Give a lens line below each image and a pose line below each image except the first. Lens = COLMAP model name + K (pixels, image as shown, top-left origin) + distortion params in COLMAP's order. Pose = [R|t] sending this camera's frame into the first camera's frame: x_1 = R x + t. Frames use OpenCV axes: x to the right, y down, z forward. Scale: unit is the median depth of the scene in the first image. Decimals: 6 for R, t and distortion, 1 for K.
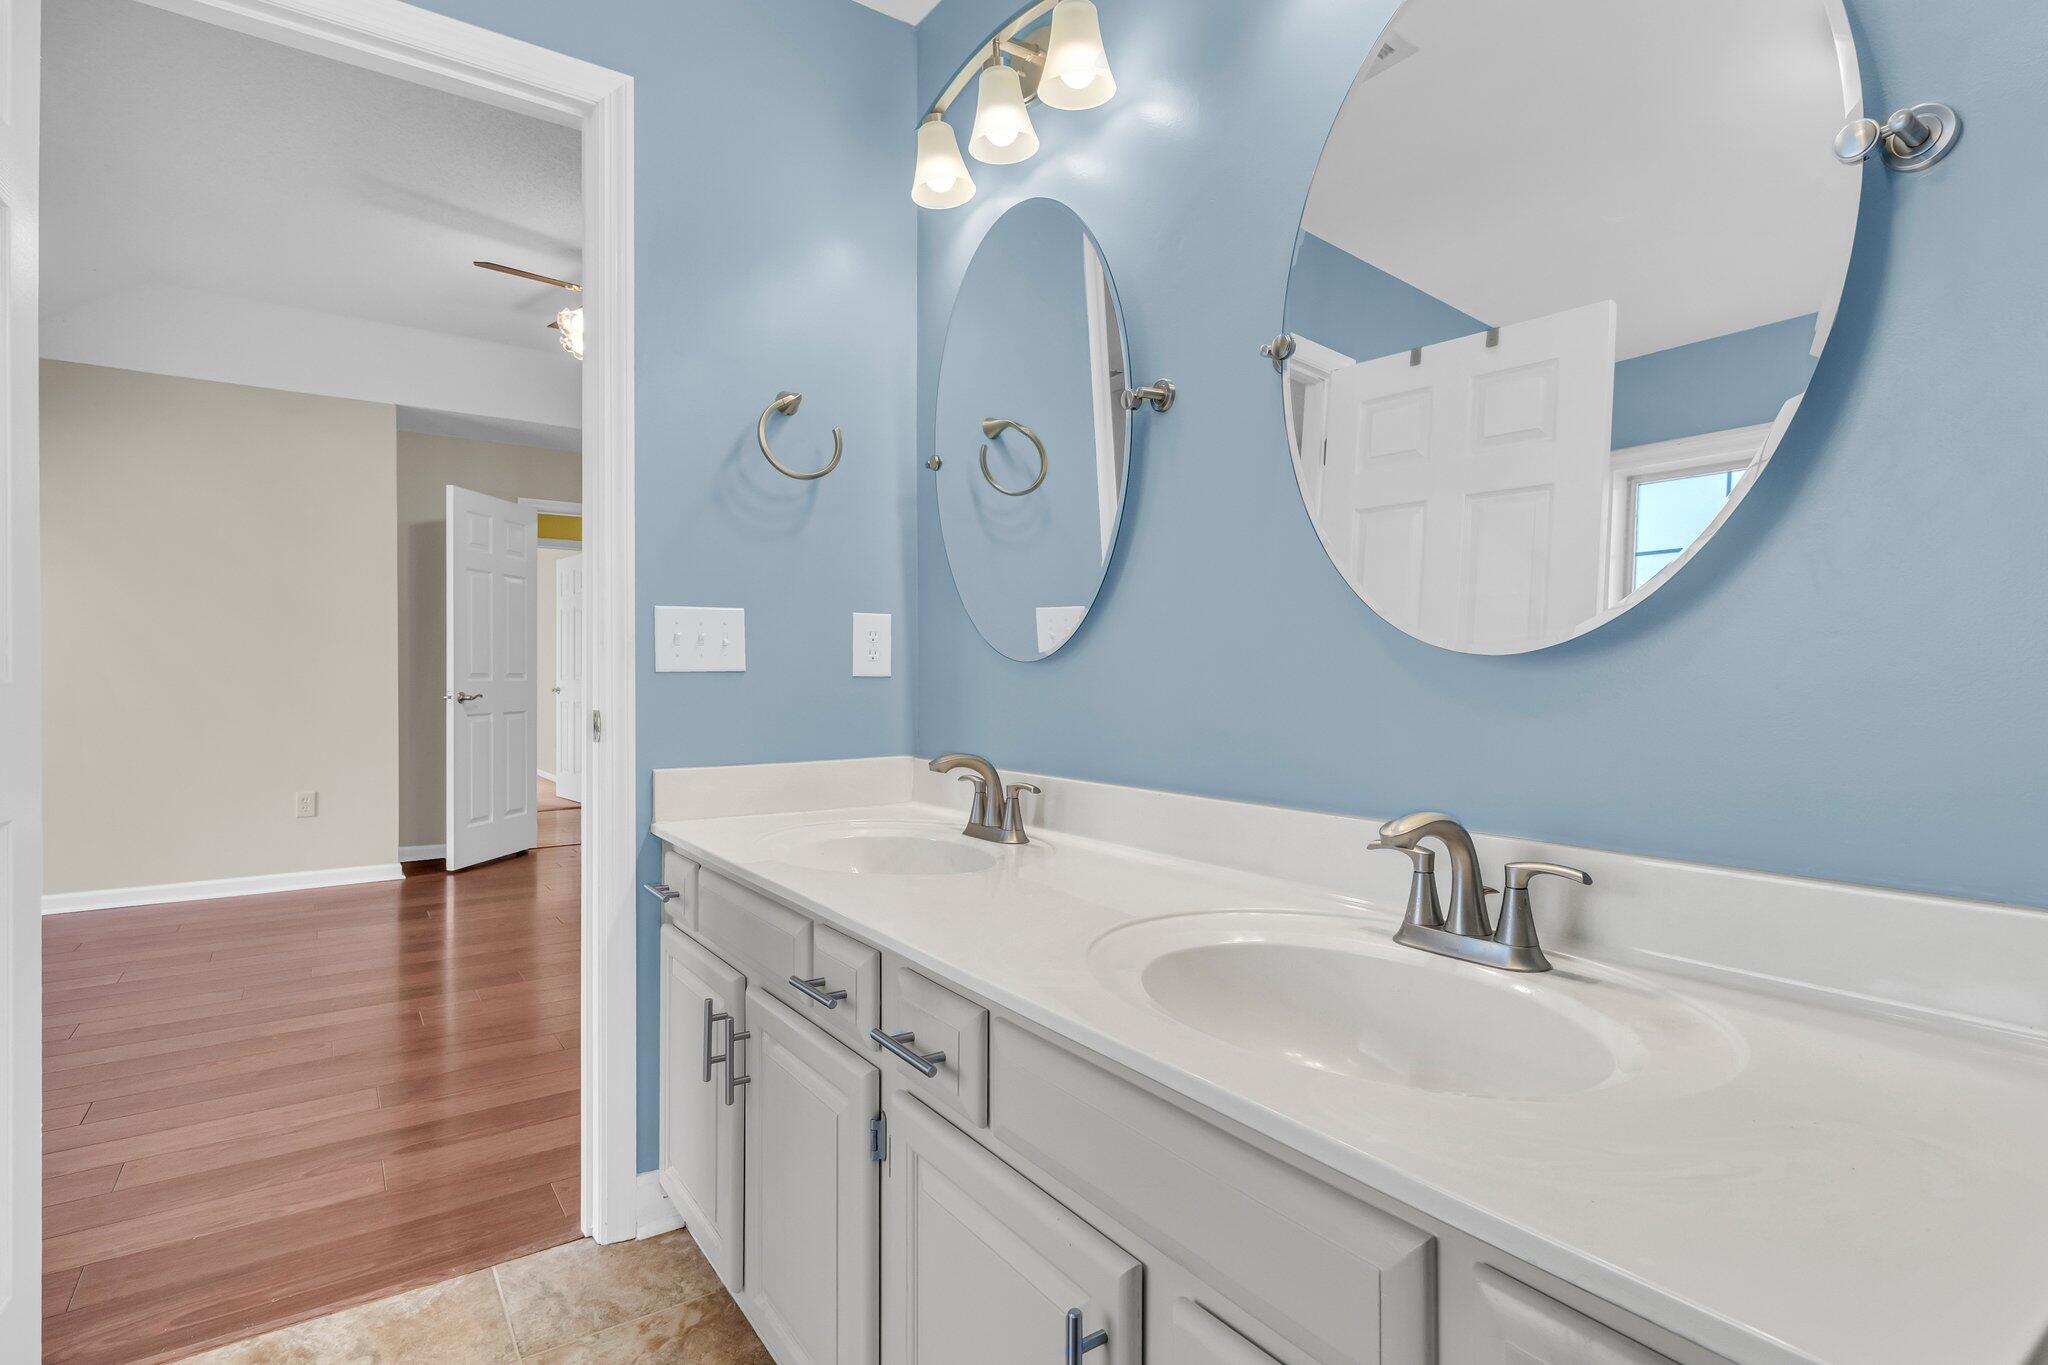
lens RADIAL K [[1009.8, 0, 1025.9], [0, 1009.8, 675.4], [0, 0, 1]] dist [0.015630, 0.000090]
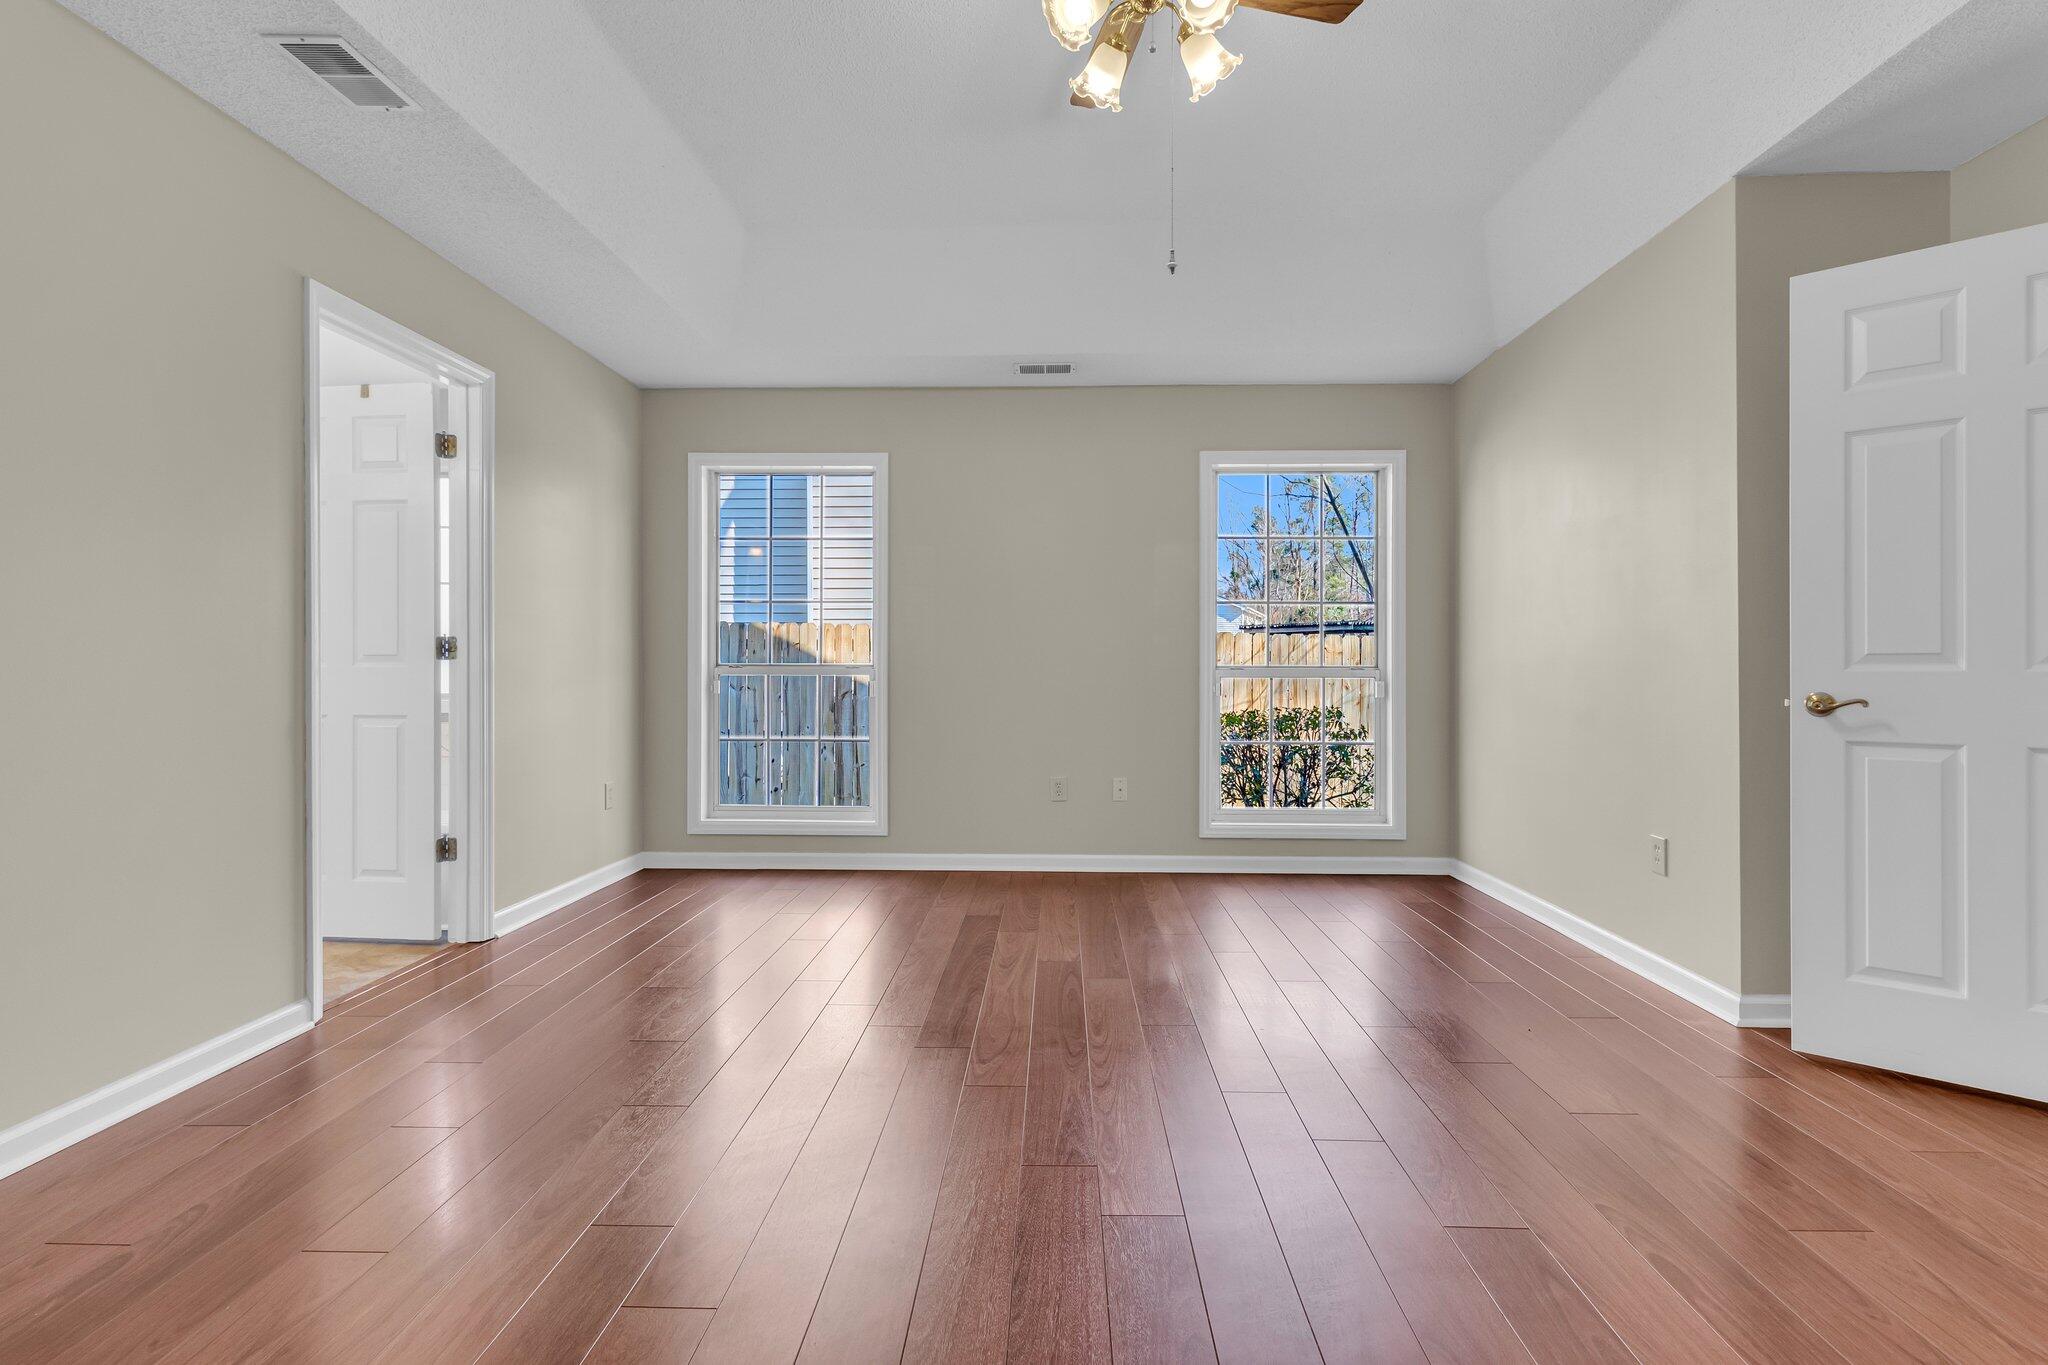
lens RADIAL K [[969.6, 0, 1037.1], [0, 969.6, 660.9], [0, 0, 1]] dist [0.000769, 0.000571]
pose [[-0.577019, 0.000277, -0.816730, 0.038094], [0.008722, 0.999945, -0.005823, 0.000239], [0.816684, -0.010483, -0.576990, 0.968838]]
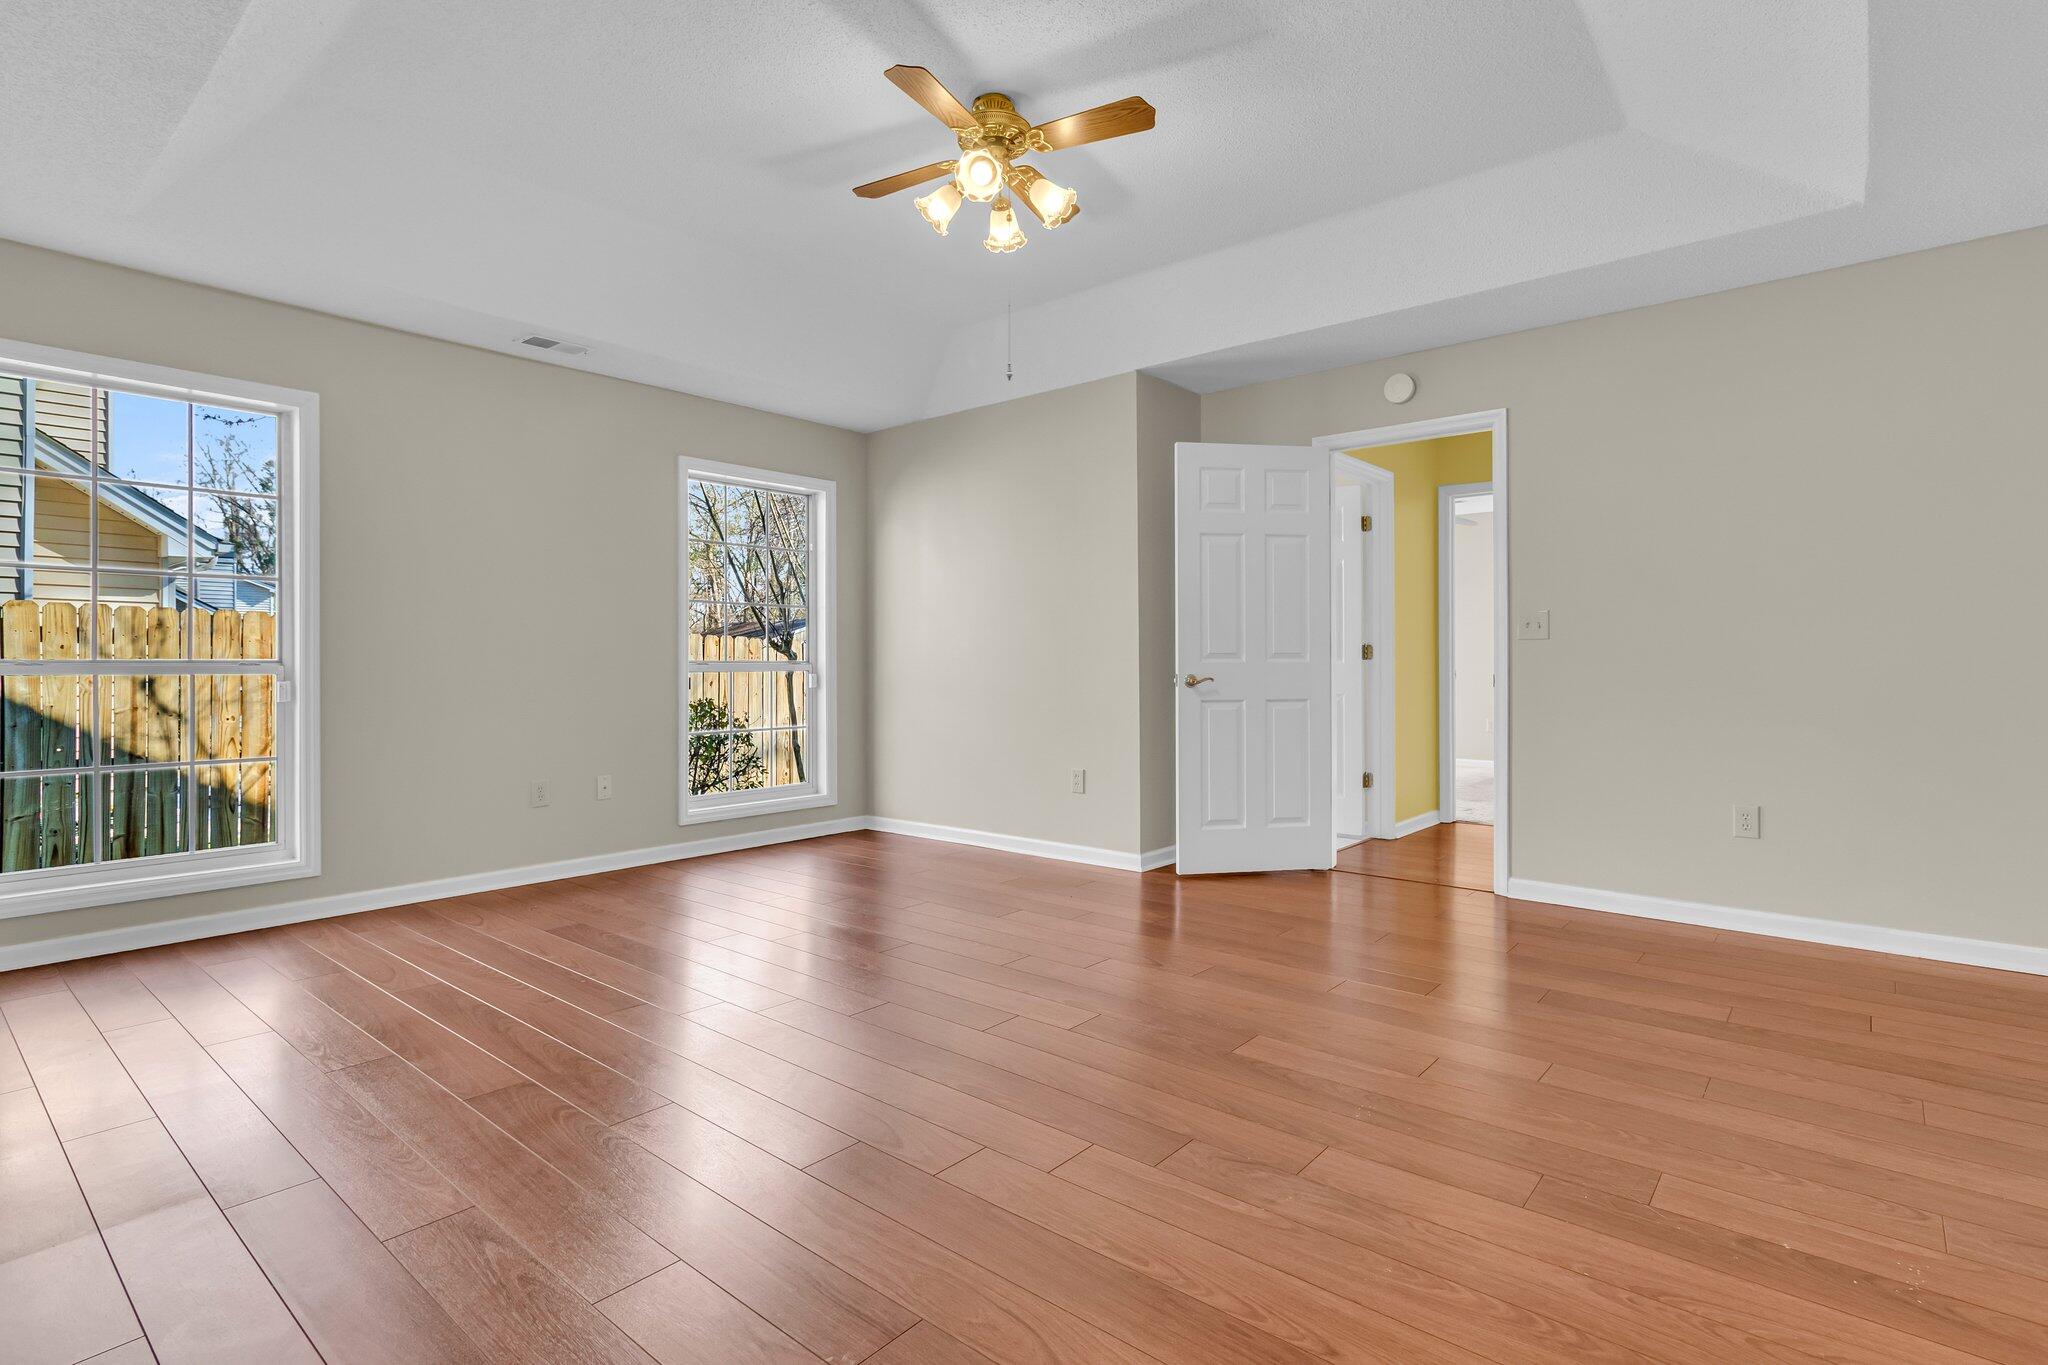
lens RADIAL K [[995.8, 0, 1033.2], [0, 995.8, 649.7], [0, 0, 1]] dist [-0.000305, -0.000119]
pose [[0.277085, -0.005976, -0.960827, 0.237970], [0.008597, 0.999956, -0.003741, -0.003357], [0.960807, -0.007224, 0.277124, 0.633365]]
